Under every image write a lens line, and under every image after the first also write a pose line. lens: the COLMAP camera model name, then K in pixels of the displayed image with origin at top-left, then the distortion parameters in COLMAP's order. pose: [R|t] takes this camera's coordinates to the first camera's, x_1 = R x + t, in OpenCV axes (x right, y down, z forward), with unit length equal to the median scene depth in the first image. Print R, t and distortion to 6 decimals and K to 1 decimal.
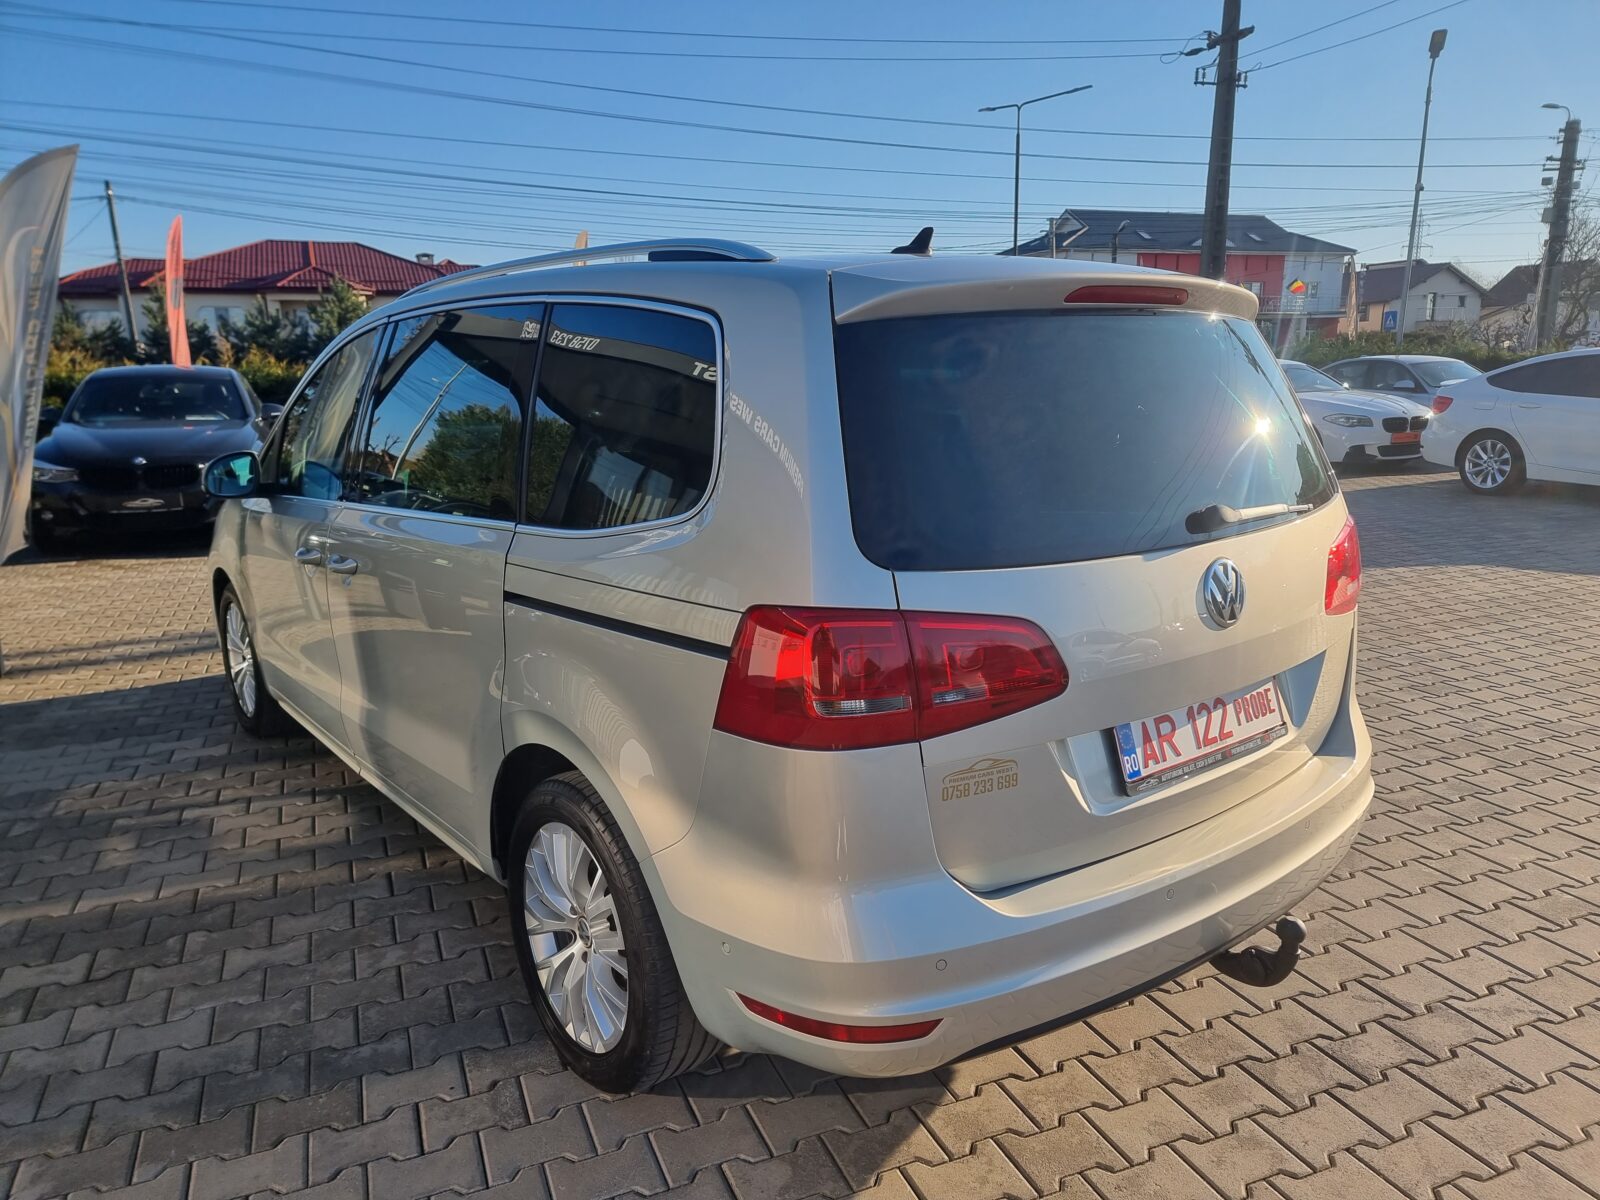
lens RADIAL K [[1110.3, 0, 830.0], [0, 1110.3, 597.1], [0, 0, 1]] dist [0.067867, -0.060501]
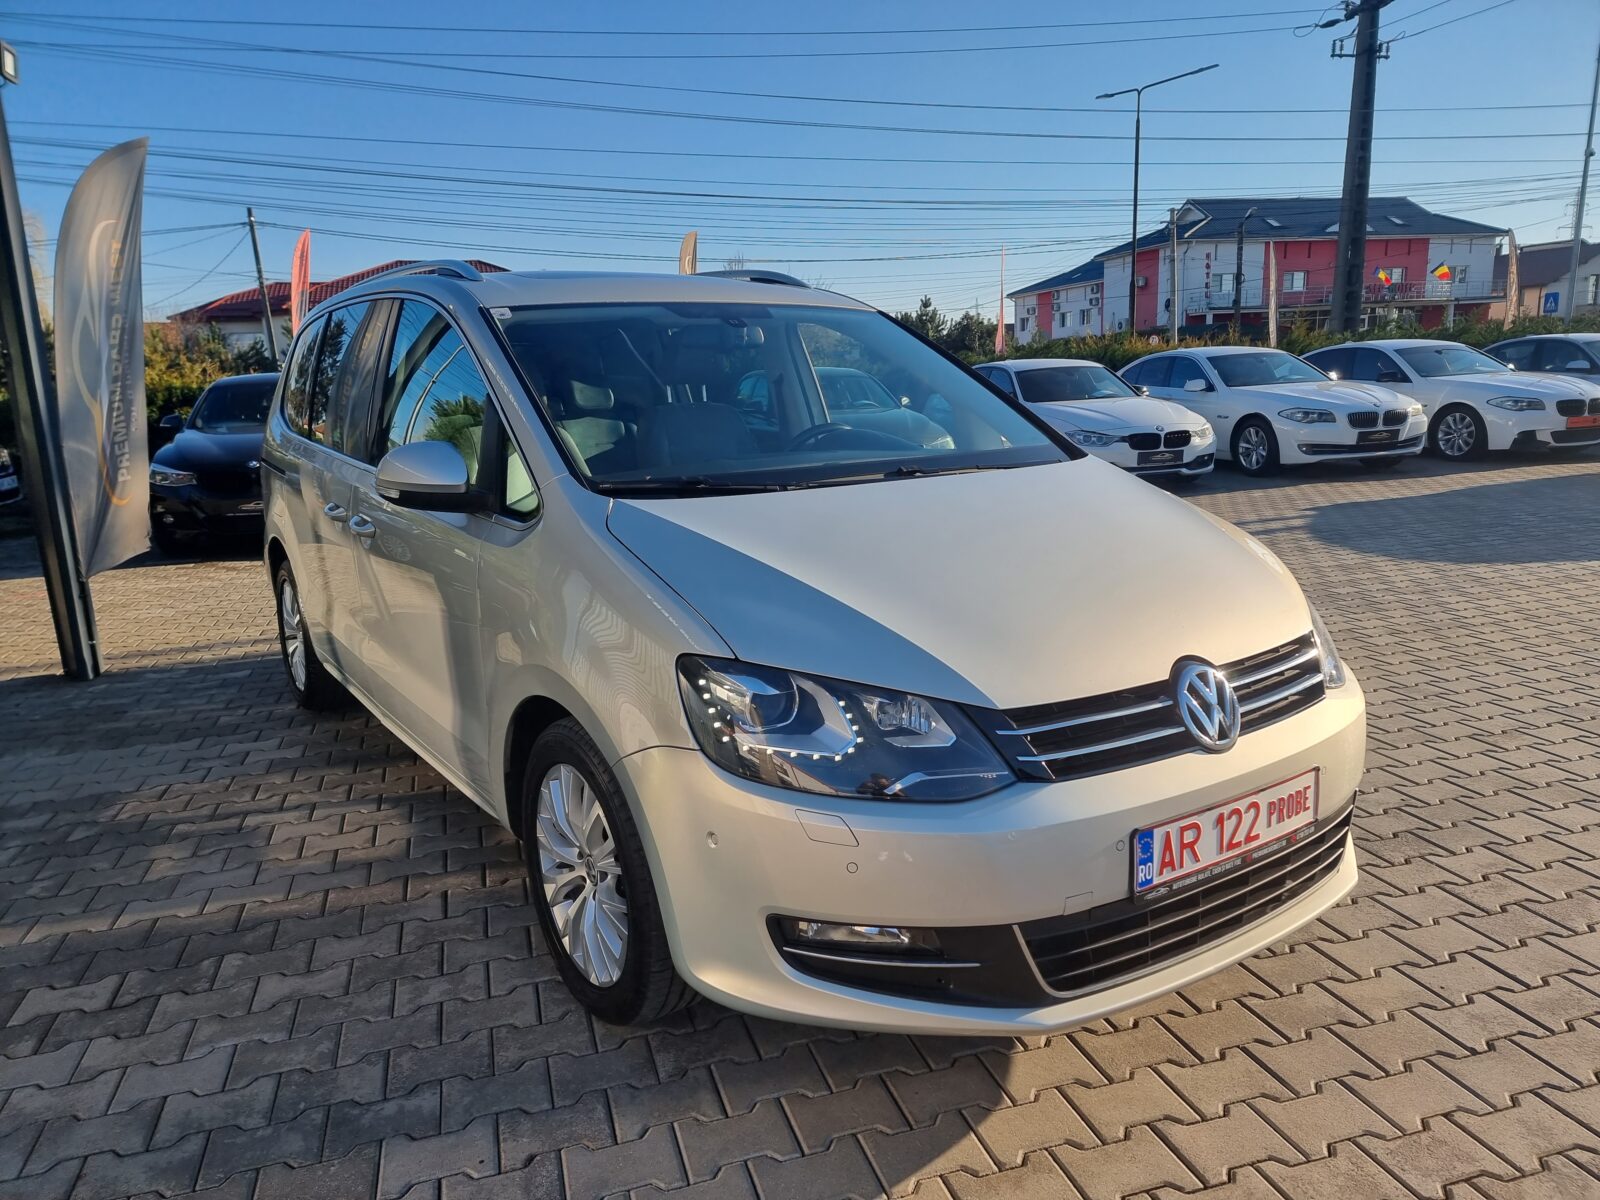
lens RADIAL K [[1110.3, 0, 802.4], [0, 1110.3, 606.0], [0, 0, 1]] dist [0.067867, -0.060501]
pose [[0.992362, -0.002800, -0.123325, 0.005359], [0.003103, 0.999993, 0.002272, 0.015238], [0.123318, -0.002638, 0.992364, 0.149644]]
